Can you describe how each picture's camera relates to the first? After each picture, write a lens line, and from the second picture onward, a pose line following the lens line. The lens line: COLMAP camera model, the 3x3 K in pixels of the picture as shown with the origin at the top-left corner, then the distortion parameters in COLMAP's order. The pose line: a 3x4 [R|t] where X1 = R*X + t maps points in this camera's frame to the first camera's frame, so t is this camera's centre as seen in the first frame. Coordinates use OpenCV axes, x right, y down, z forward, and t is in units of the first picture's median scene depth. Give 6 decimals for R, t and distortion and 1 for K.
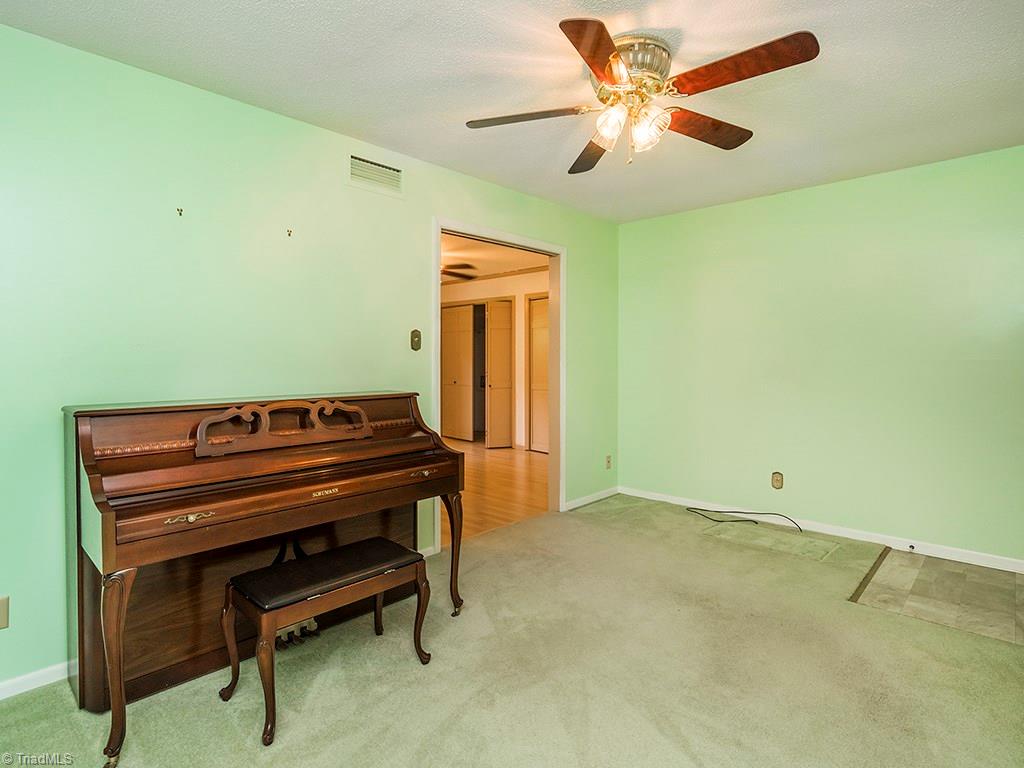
lens RADIAL K [[565.9, 0, 517.1], [0, 565.9, 362.5], [0, 0, 1]] dist [-0.000989, -0.000472]
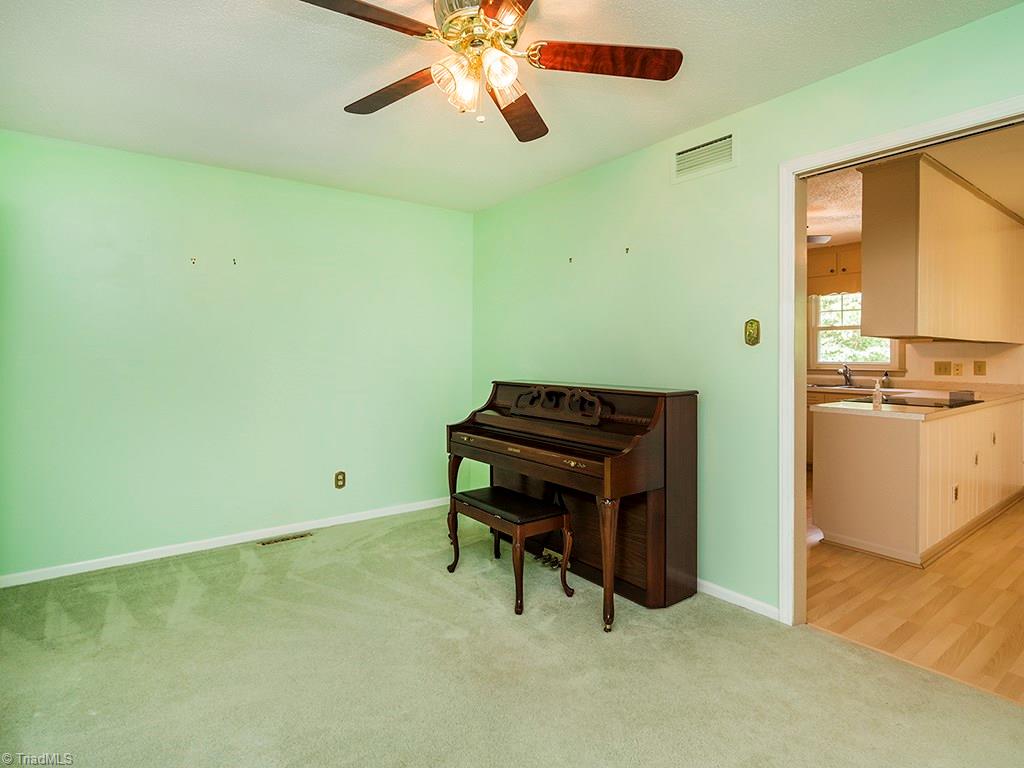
lens RADIAL K [[565.9, 0, 517.1], [0, 565.9, 362.5], [0, 0, 1]] dist [-0.000989, -0.000472]
pose [[-0.162051, 0.013239, -0.986694, 0.345666], [-0.014536, 0.999769, 0.015802, -0.002850], [0.986675, 0.016903, -0.161821, 0.413300]]
